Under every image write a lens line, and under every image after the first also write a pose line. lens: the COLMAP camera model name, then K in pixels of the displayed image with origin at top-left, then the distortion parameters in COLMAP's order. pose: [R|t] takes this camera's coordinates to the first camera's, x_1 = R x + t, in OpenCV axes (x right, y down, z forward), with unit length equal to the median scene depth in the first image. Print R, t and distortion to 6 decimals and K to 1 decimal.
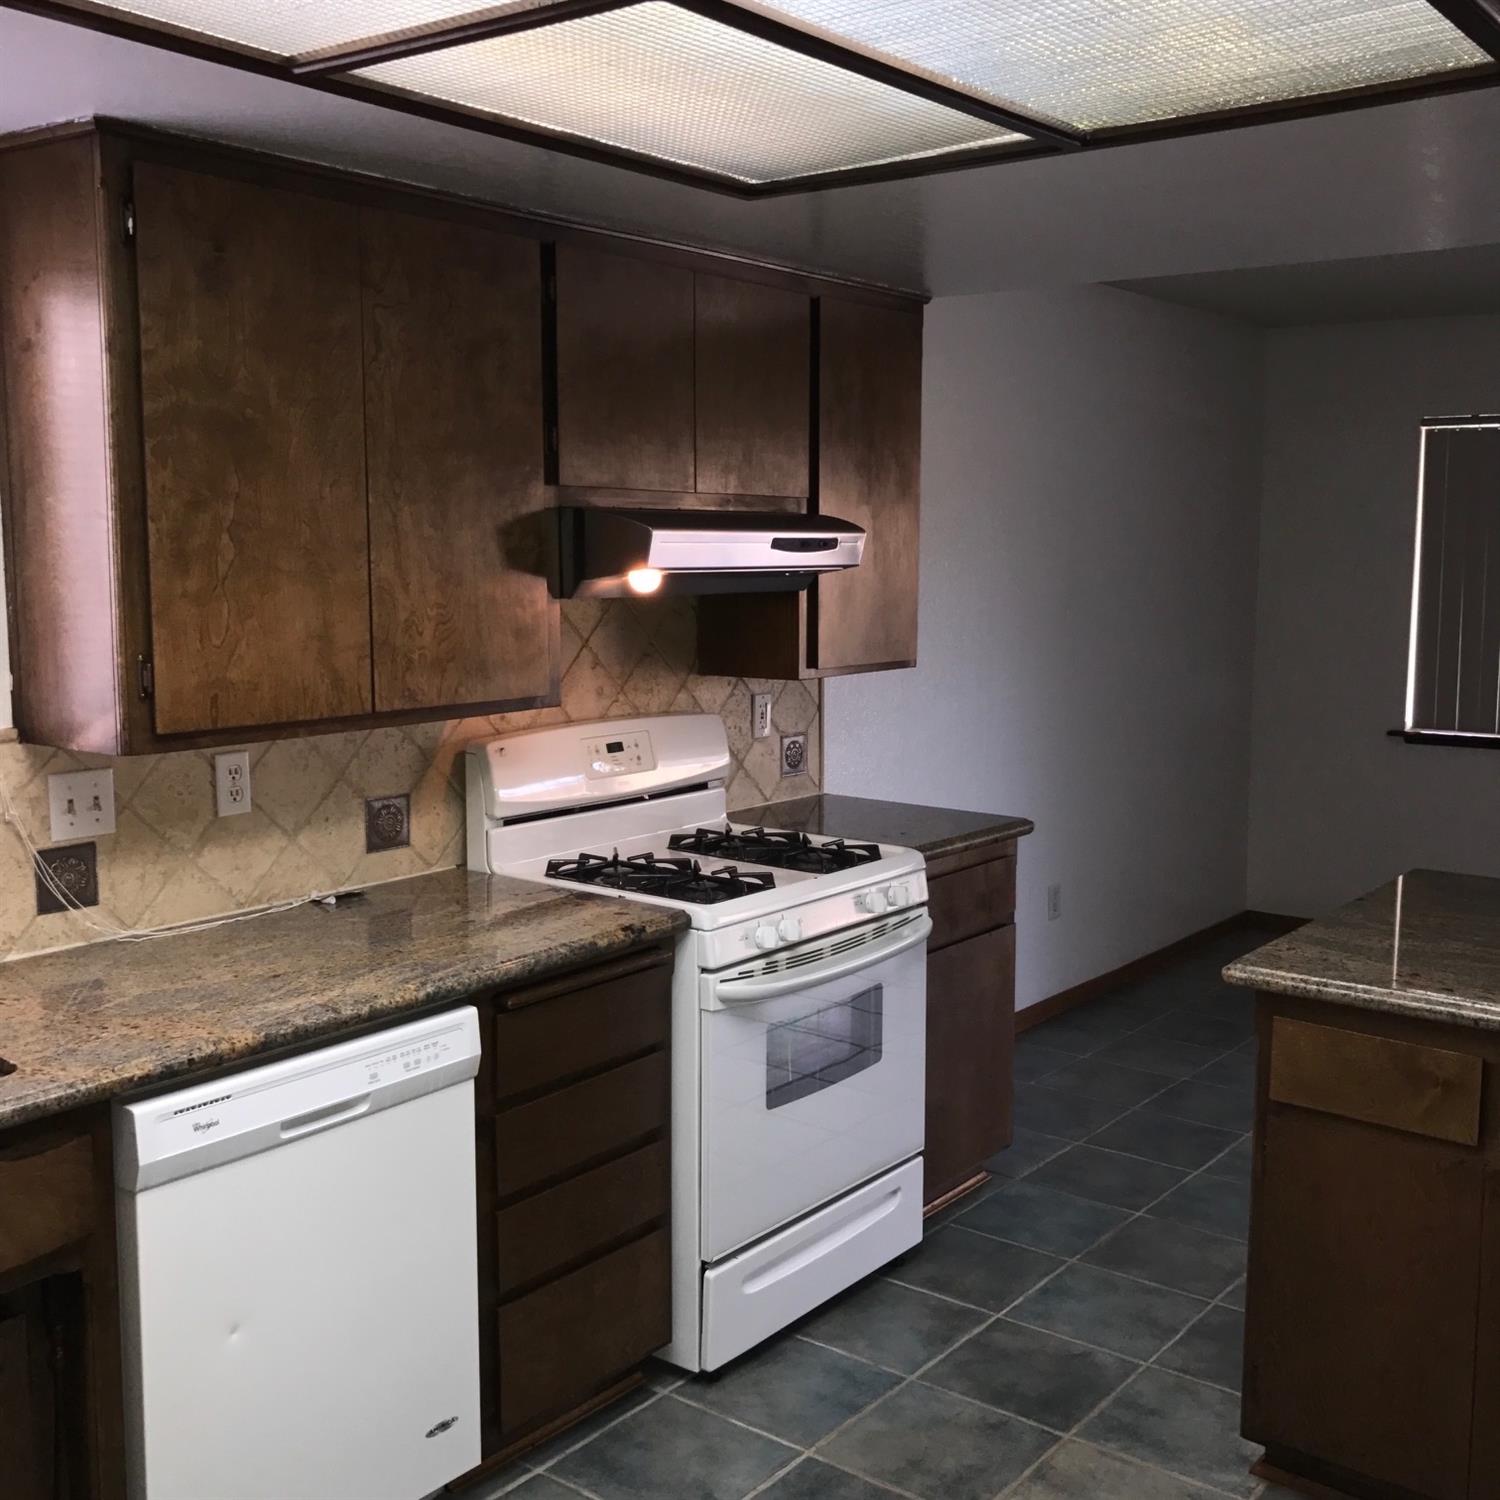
lens RADIAL K [[1642.9, 0, 769.6], [0, 1642.9, 746.4], [0, 0, 1]] dist [0.081409, -0.236717]
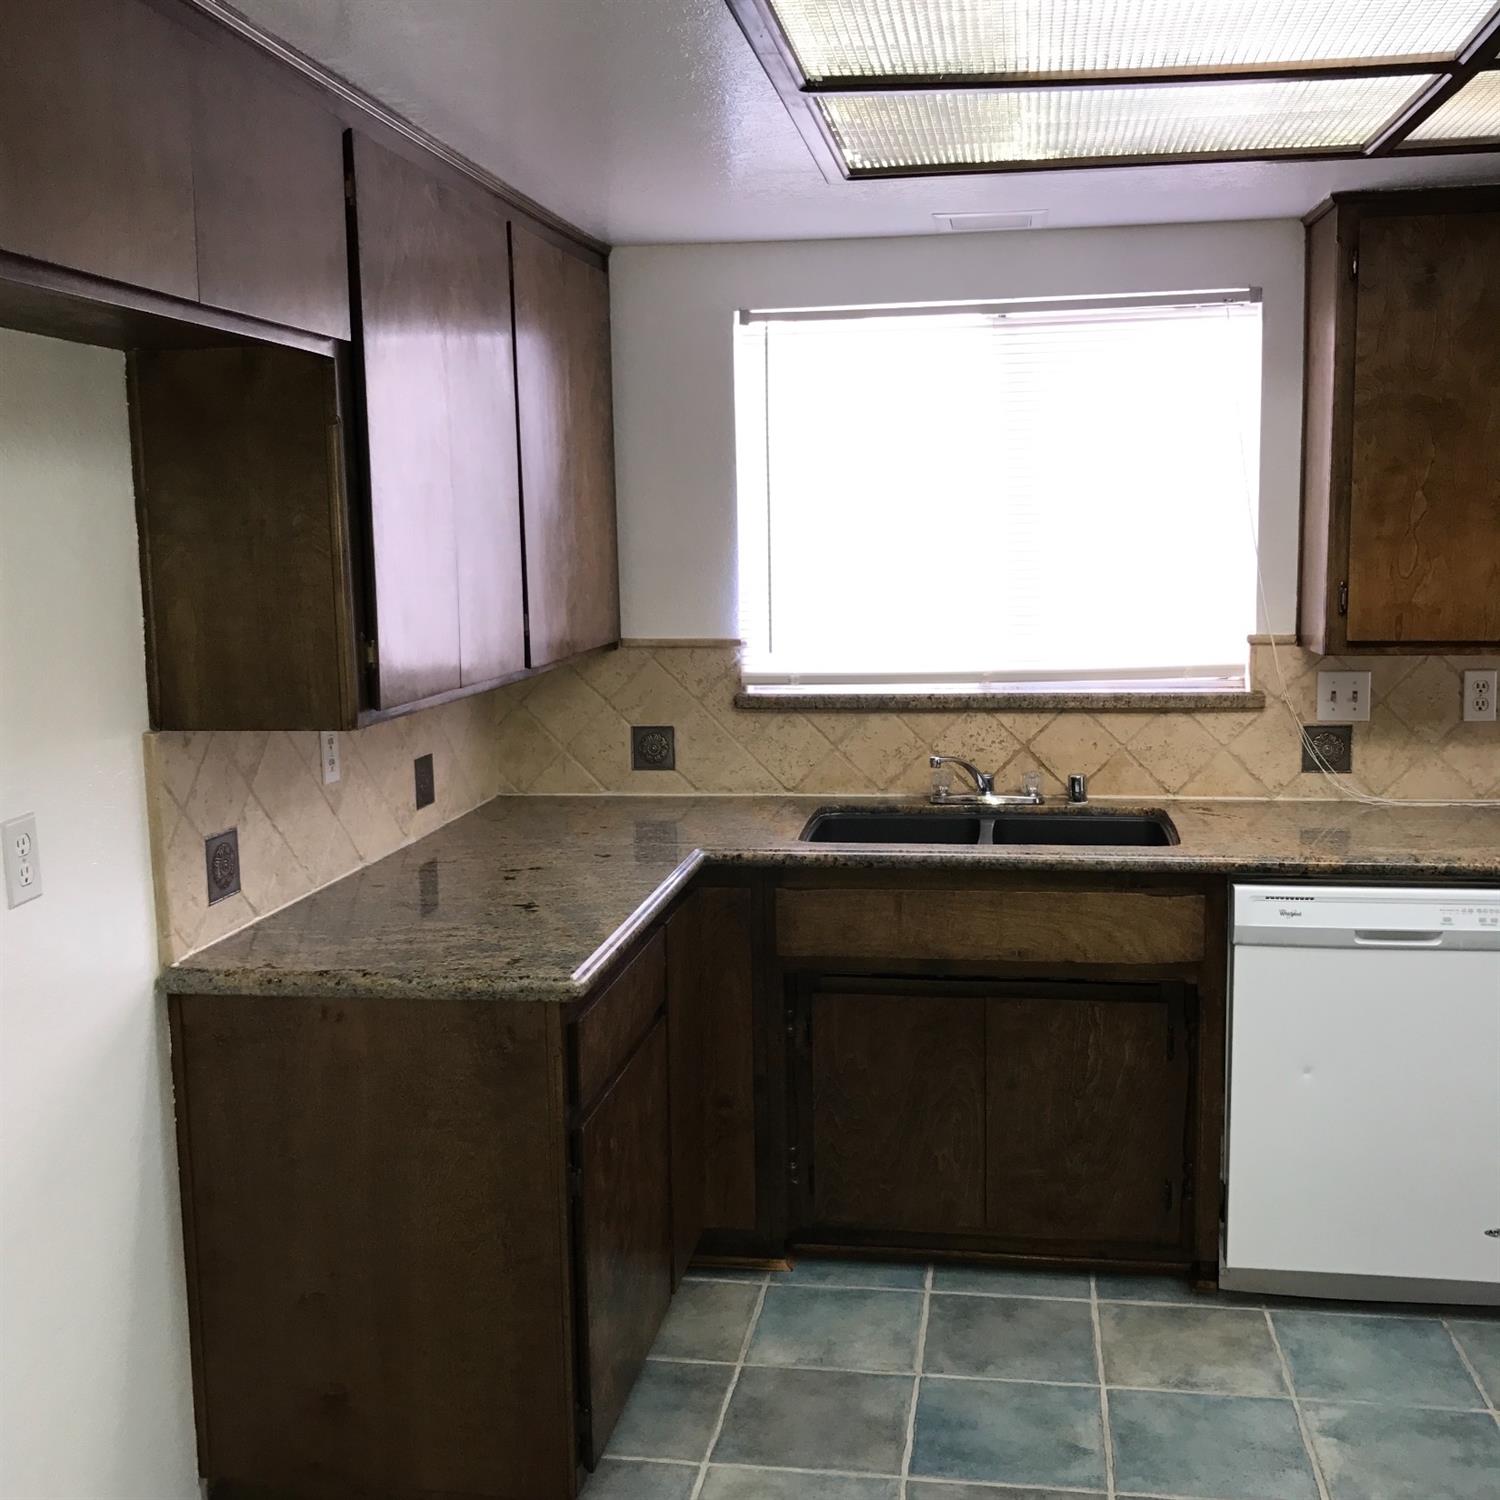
lens RADIAL K [[1642.9, 0, 769.6], [0, 1642.9, 746.4], [0, 0, 1]] dist [0.081409, -0.236717]
pose [[0.484465, 0.103751, -0.868636, 0.522711], [-0.092465, 0.993453, 0.067089, 0.028115], [0.869910, 0.047817, 0.490887, -0.064612]]
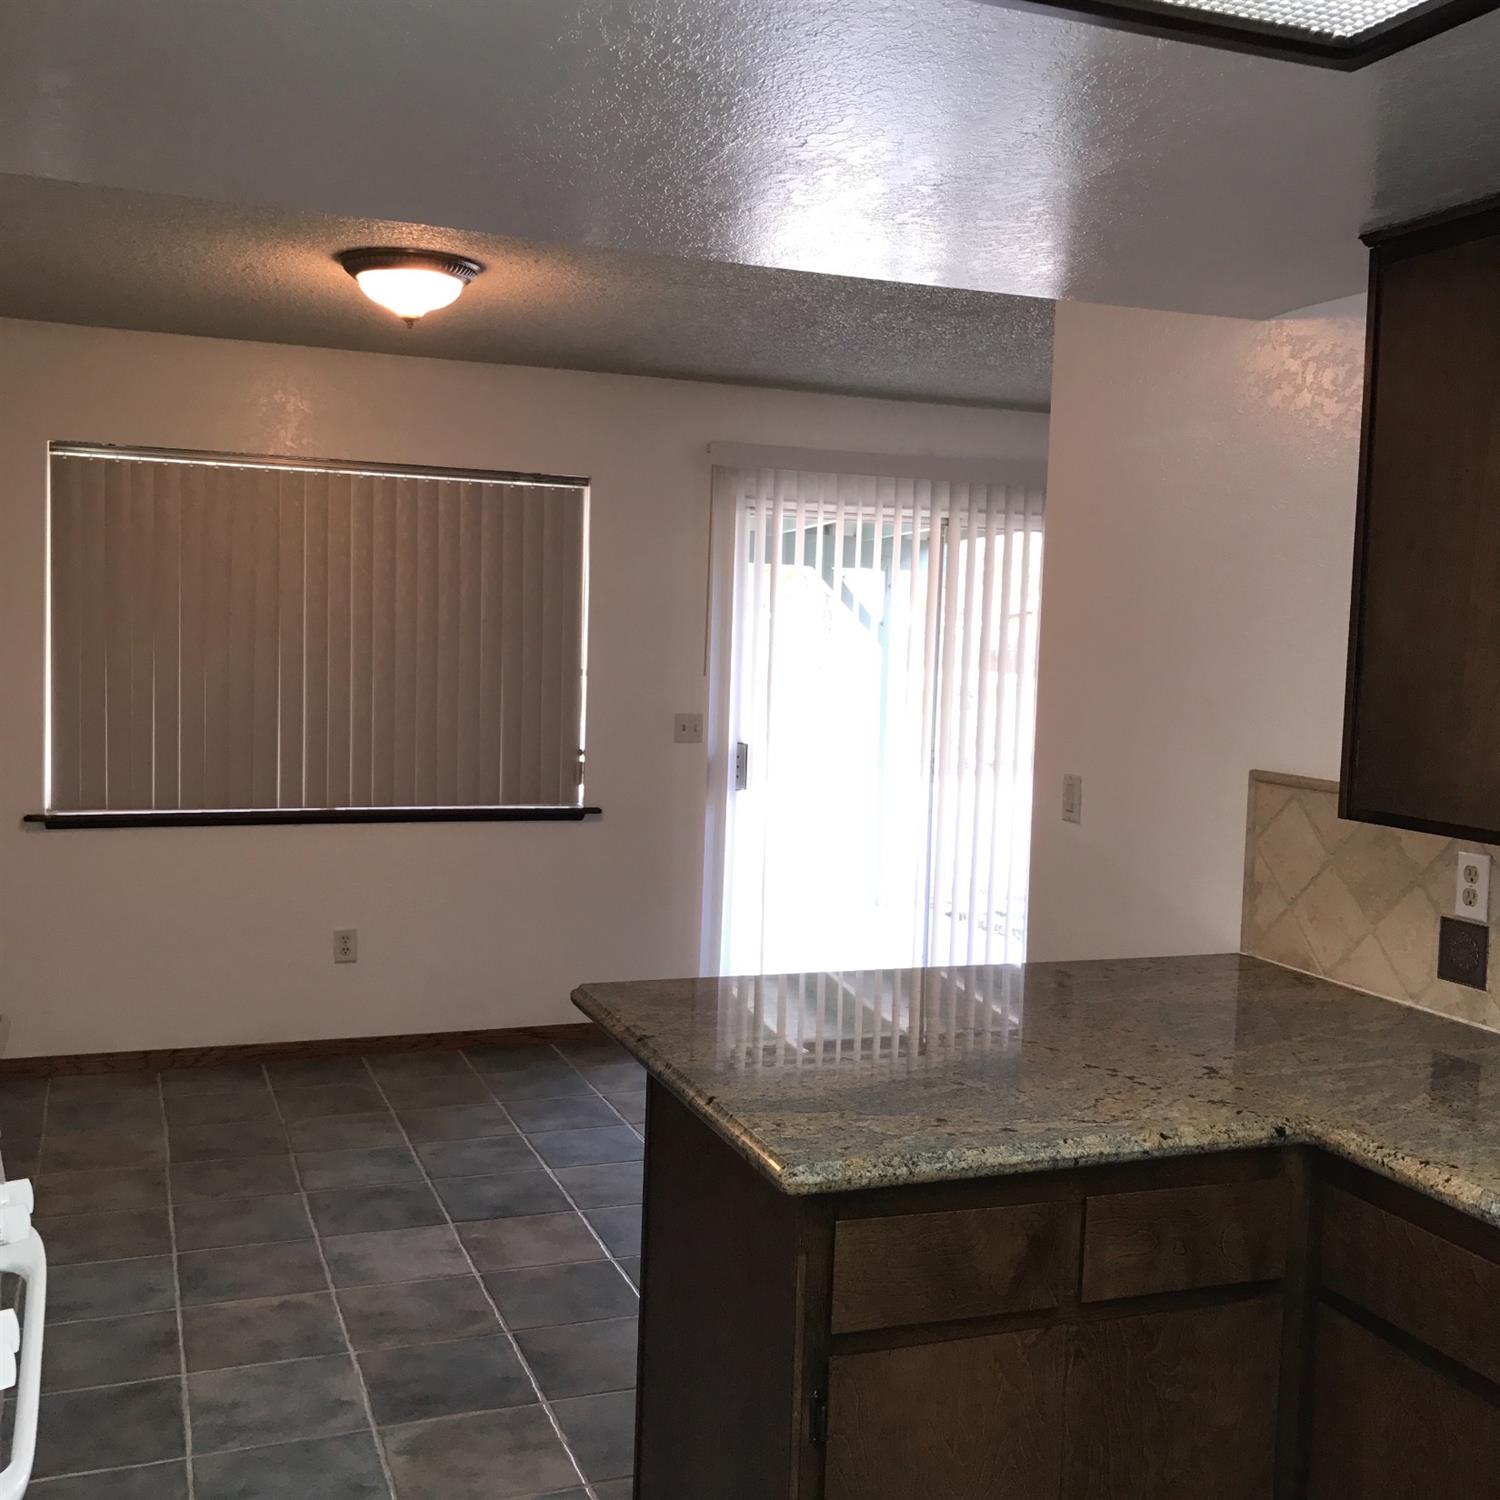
lens RADIAL K [[1642.9, 0, 769.6], [0, 1642.9, 746.4], [0, 0, 1]] dist [0.081409, -0.236717]
pose [[0.512318, -0.052473, 0.857191, -0.324149], [0.079717, 0.996728, 0.013370, -0.059757], [-0.855088, 0.061483, 0.514824, 0.607865]]
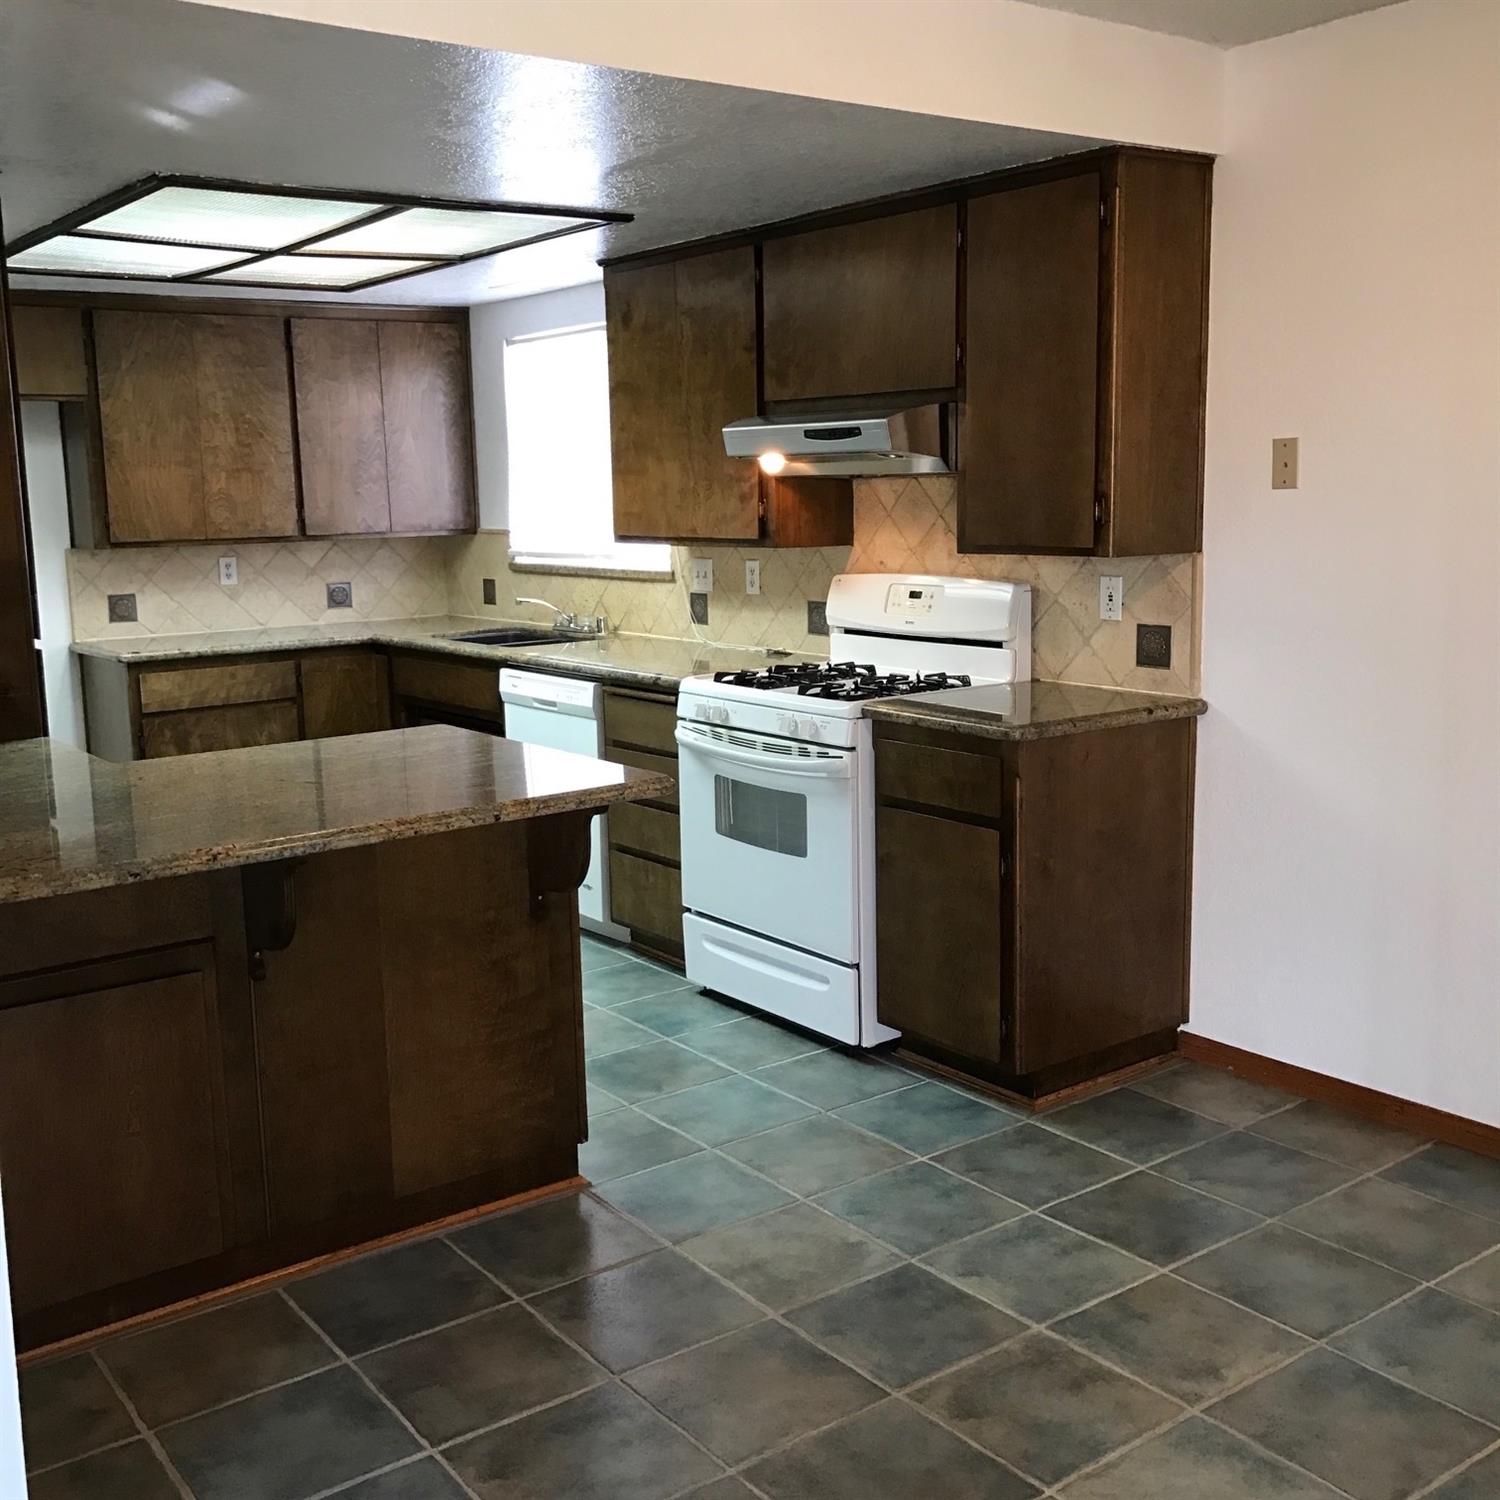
lens RADIAL K [[1658.0, 0, 750.0], [0, 1658.0, 750.0], [0, 0, 1]] dist [0.123125, -0.003237]
pose [[-0.274866, 0.156531, -0.948655, 1.565451], [-0.099280, 0.976764, 0.189935, -0.150448], [0.956343, 0.146389, -0.252938, 1.592563]]
